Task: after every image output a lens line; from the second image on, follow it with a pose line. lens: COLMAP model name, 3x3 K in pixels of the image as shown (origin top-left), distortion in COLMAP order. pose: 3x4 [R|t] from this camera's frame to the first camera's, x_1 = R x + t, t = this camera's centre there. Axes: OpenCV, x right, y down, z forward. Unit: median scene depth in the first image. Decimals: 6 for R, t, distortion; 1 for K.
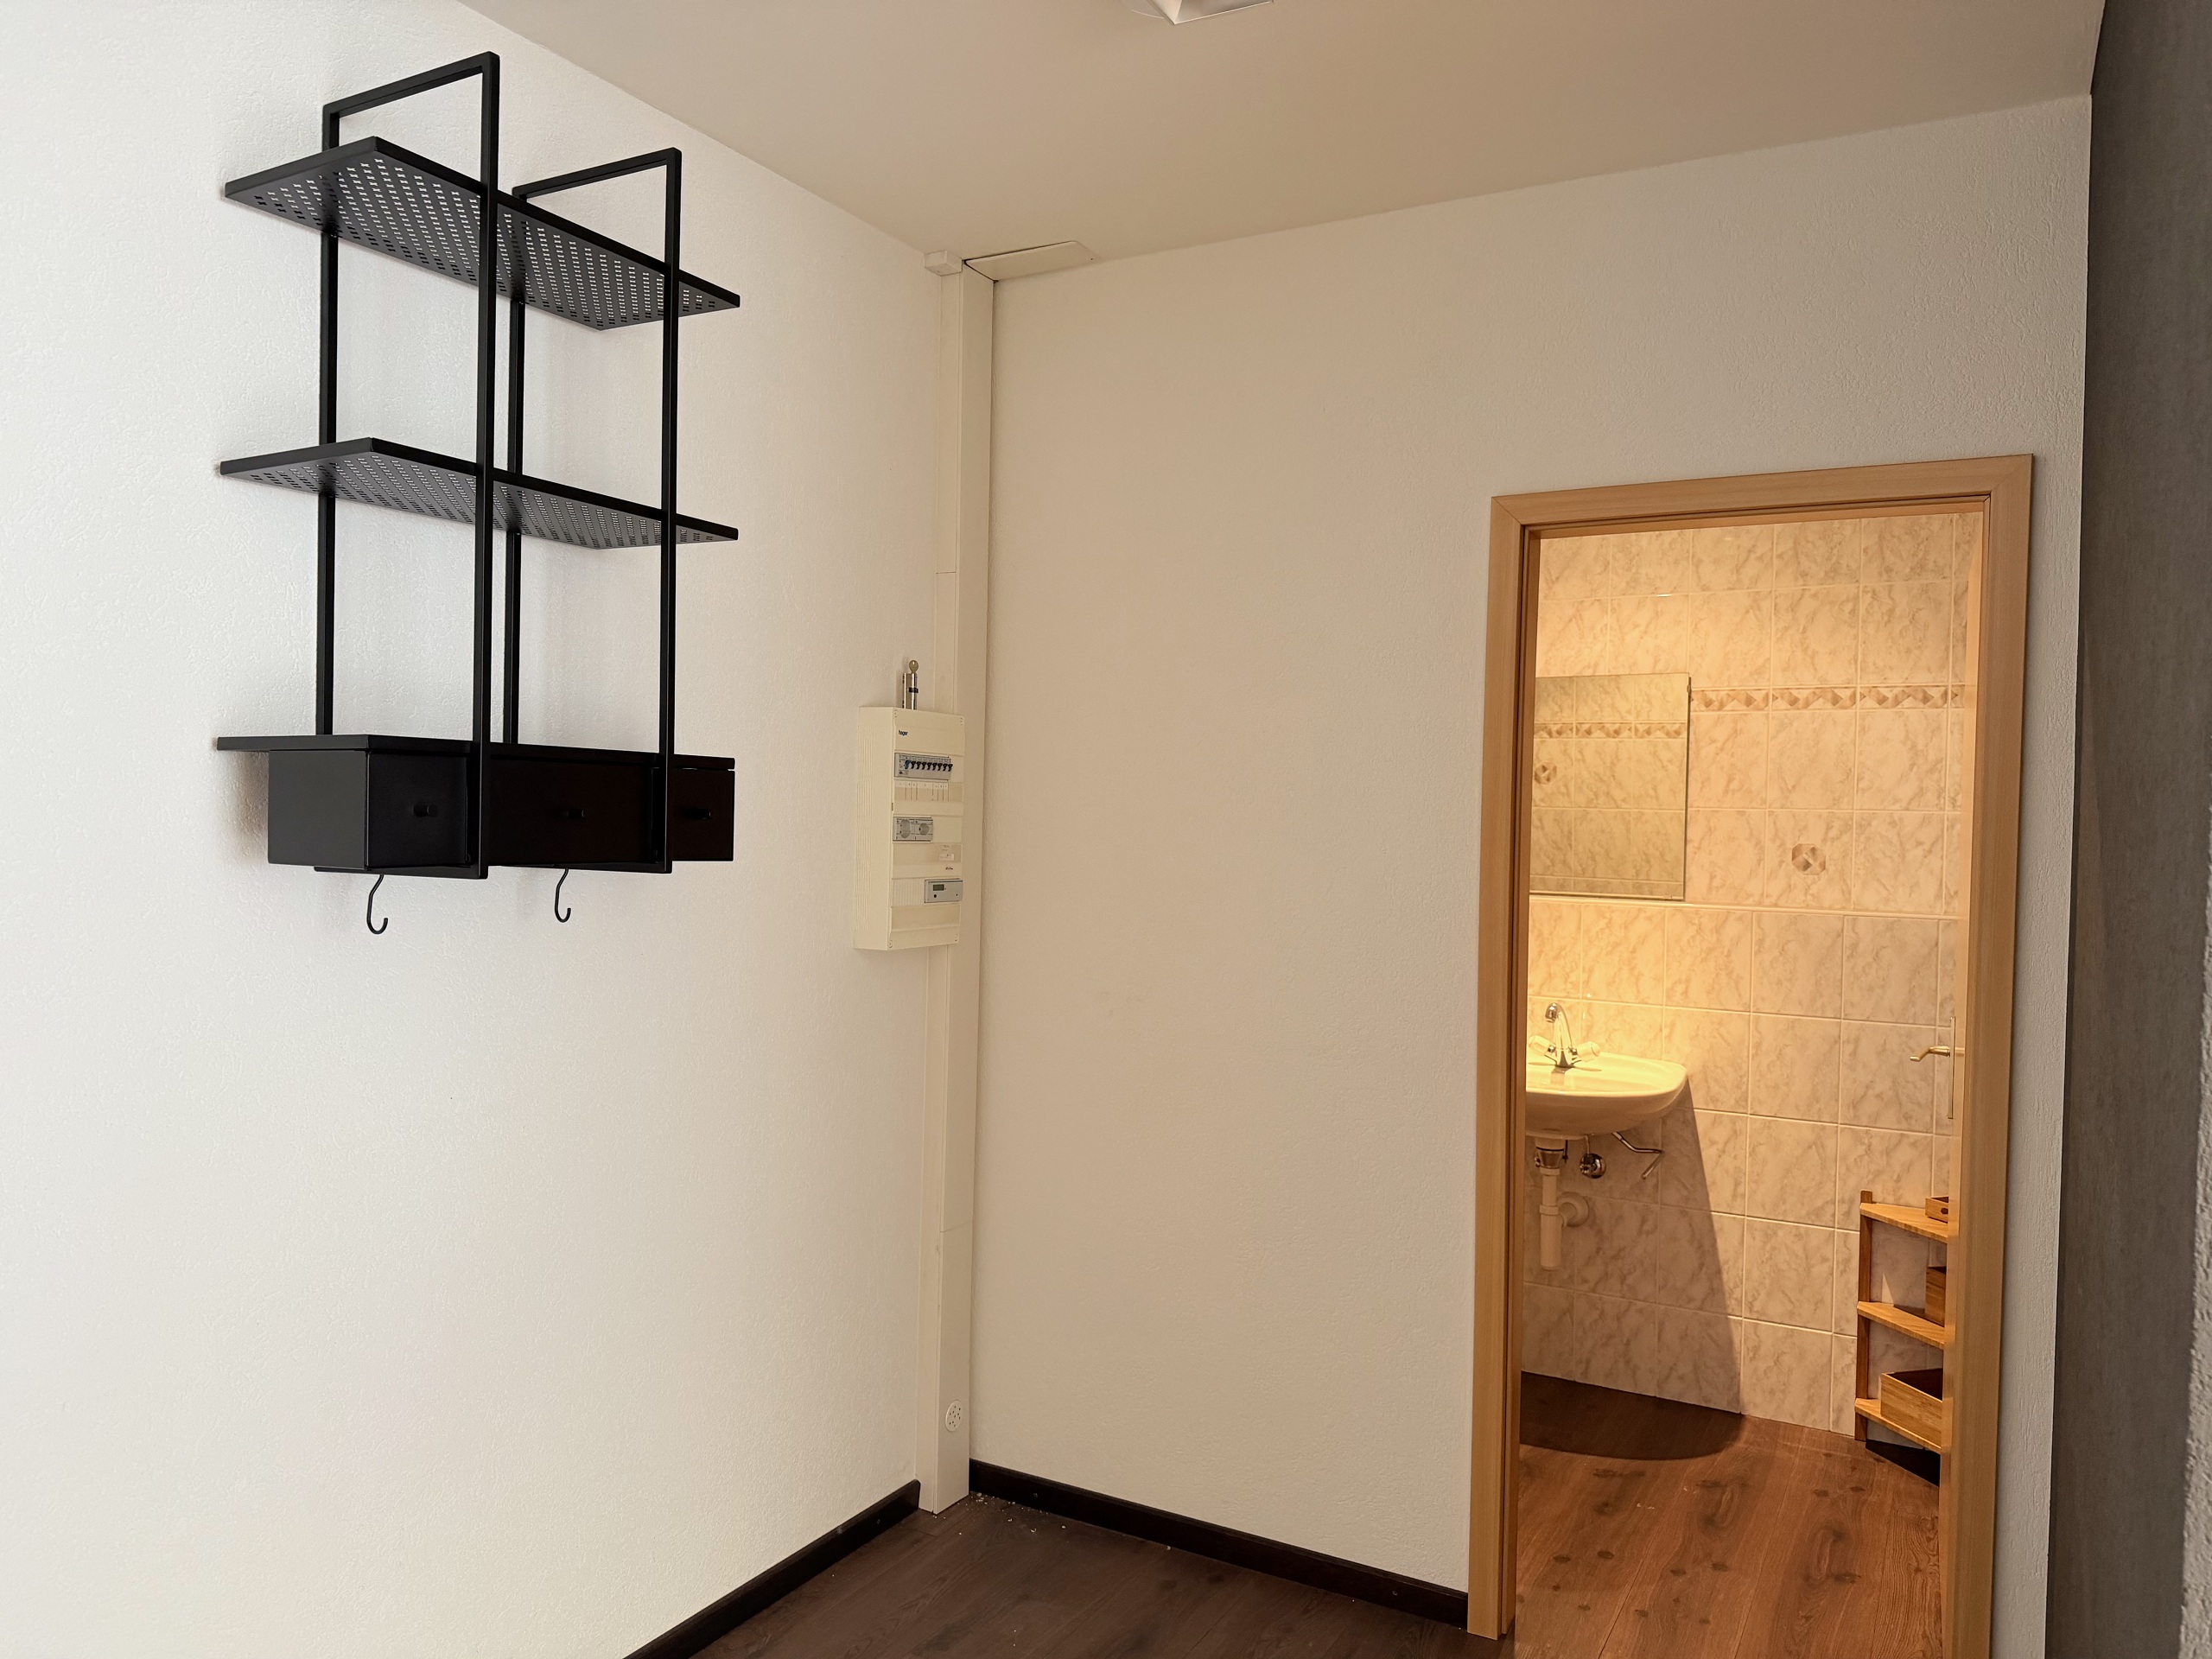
lens RADIAL K [[1570.6, 0, 1070.2], [0, 1570.6, 845.5], [0, 0, 1]] dist [0.121614, -0.170358]
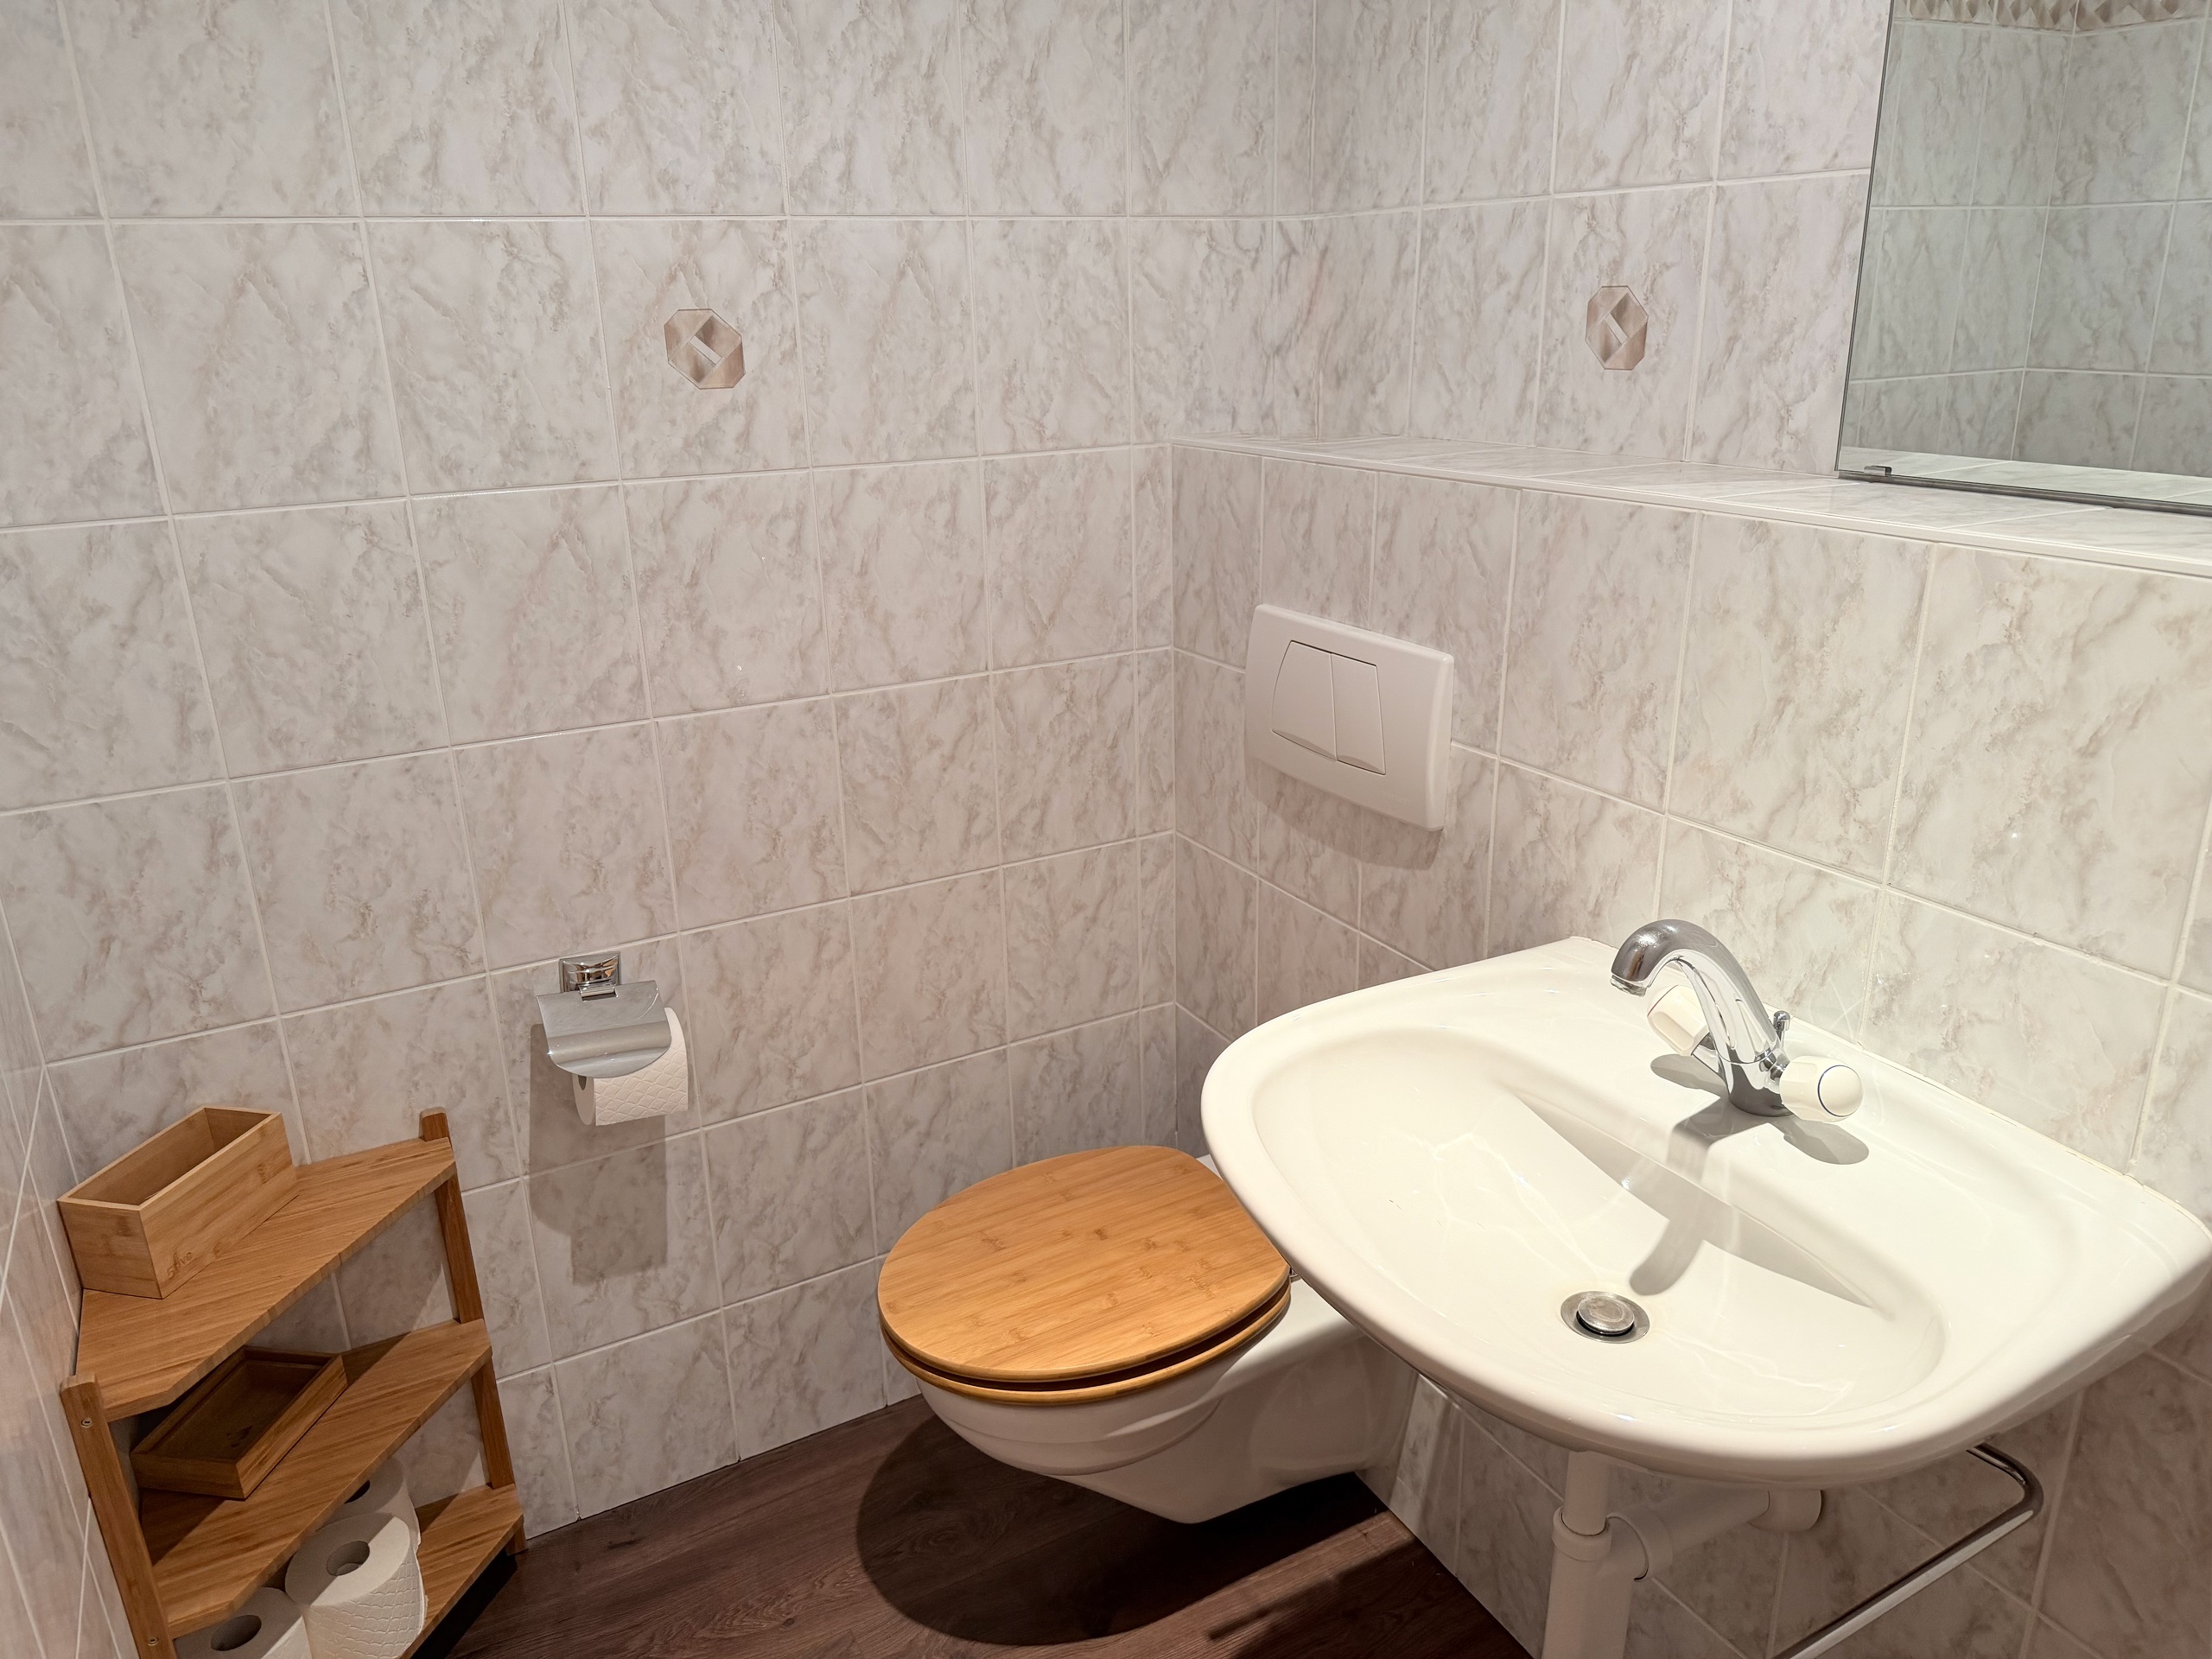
lens RADIAL K [[1531.5, 0, 1106.0], [0, 1531.5, 829.5], [0, 0, 1]] dist [0.091875, -0.144005]
pose [[0.852360, 0.134348, -0.505405, 0.351694], [0.028124, 0.953263, 0.300829, 0.000752], [0.522199, -0.270629, 0.808745, 0.728742]]
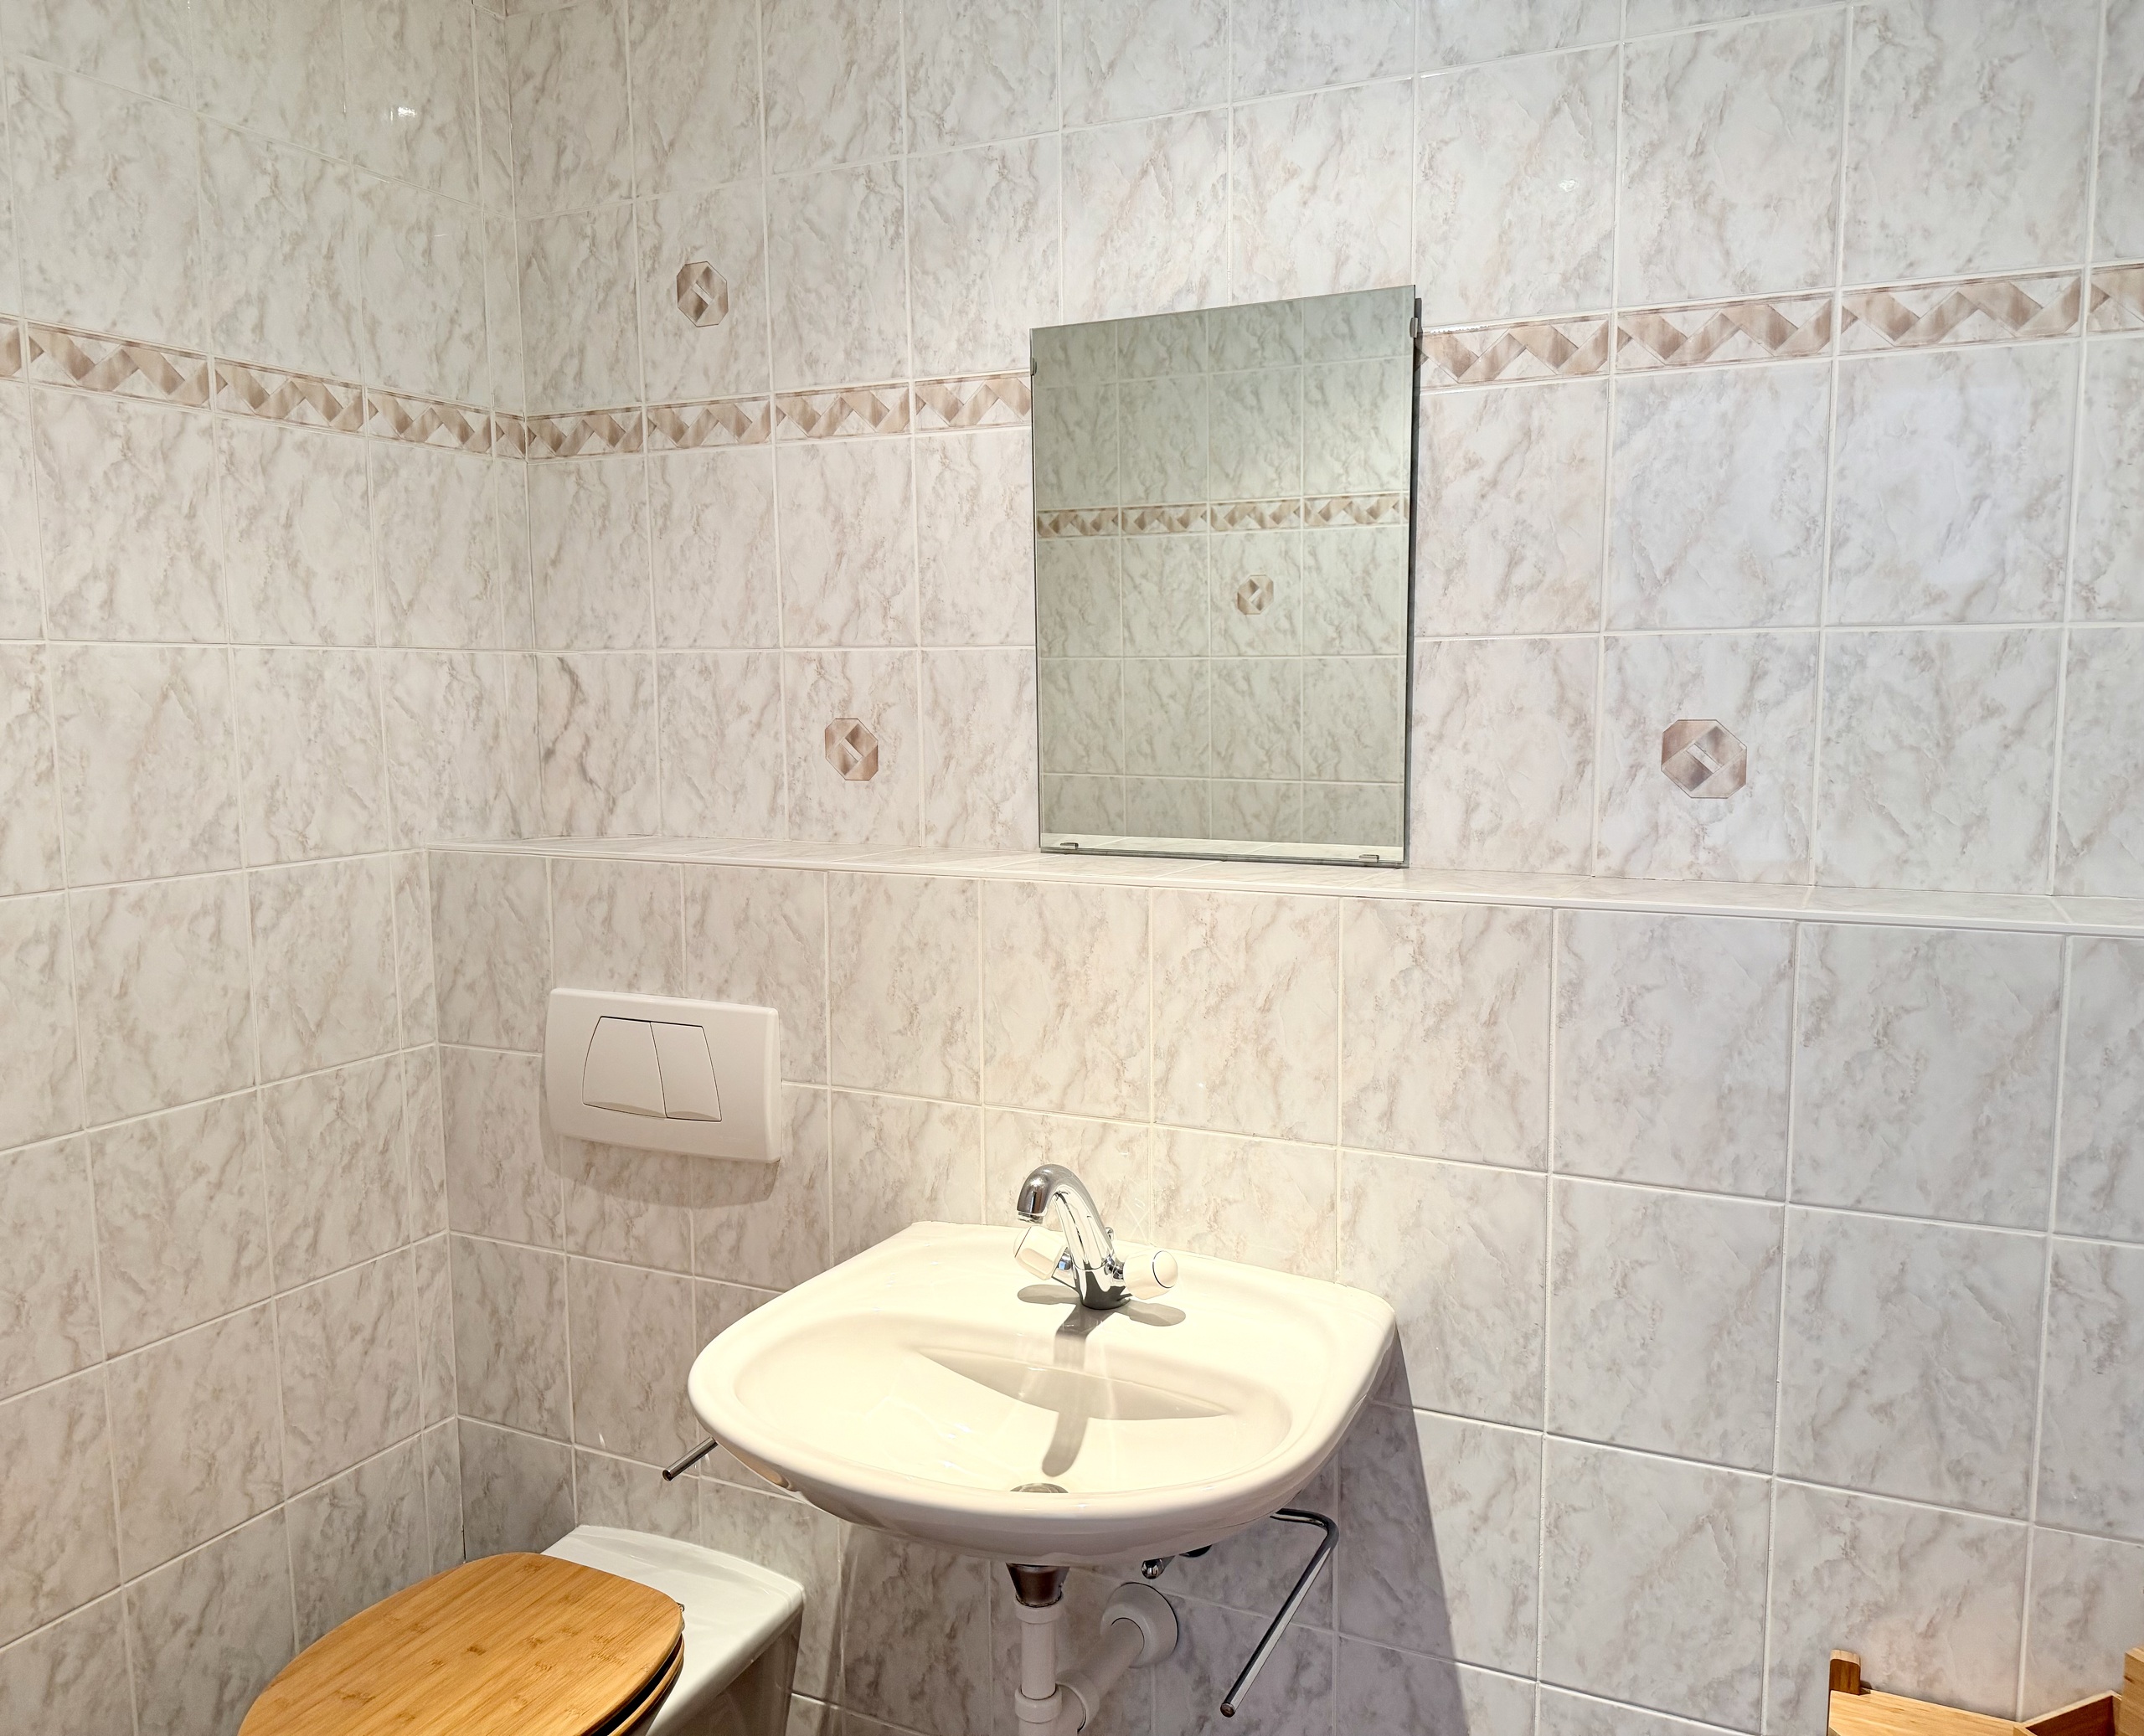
lens RADIAL K [[1667.5, 0, 1046.0], [0, 1667.5, 882.9], [0, 0, 1]] dist [0.098928, -0.107817]
pose [[0.998049, -0.033420, 0.052736, 0.282496], [0.028189, 0.994884, 0.097007, -0.005859], [-0.055708, -0.095331, 0.993886, 0.603839]]
